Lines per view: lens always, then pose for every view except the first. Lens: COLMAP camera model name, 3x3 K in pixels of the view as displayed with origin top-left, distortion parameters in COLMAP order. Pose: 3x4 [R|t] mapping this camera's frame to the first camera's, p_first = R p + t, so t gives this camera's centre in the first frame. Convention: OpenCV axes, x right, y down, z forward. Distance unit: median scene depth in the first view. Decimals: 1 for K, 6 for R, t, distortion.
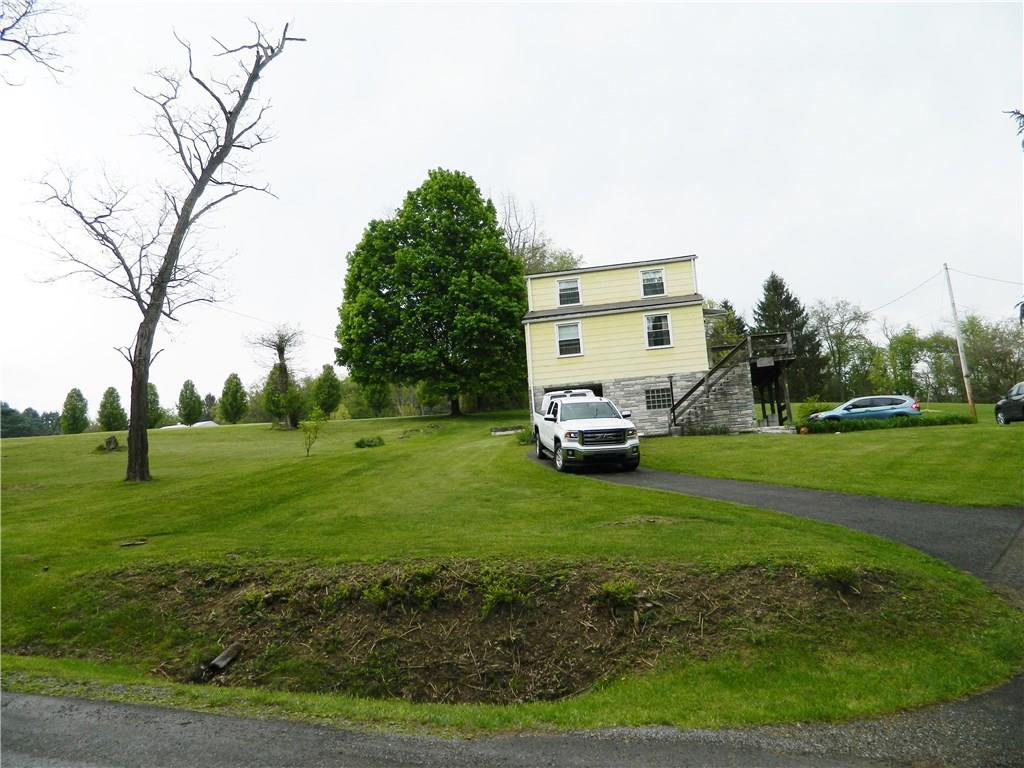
lens RADIAL K [[758.5, 0, 508.9], [0, 758.5, 380.6], [0, 0, 1]] dist [0.005370, 0.000875]
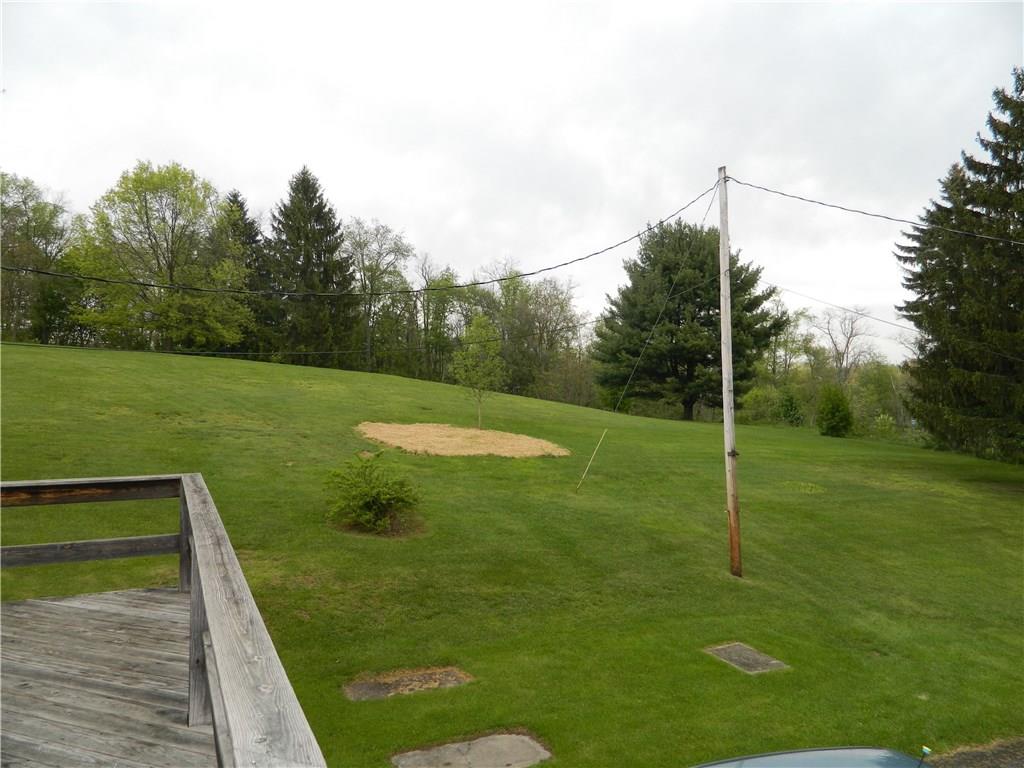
lens RADIAL K [[758.5, 0, 508.3], [0, 758.5, 383.5], [0, 0, 1]] dist [0.005370, 0.000875]
pose [[0.808722, 0.073349, 0.583599, 0.092559], [-0.143992, 0.986693, 0.075526, -0.020587], [-0.570294, -0.145113, 0.808522, 0.261168]]
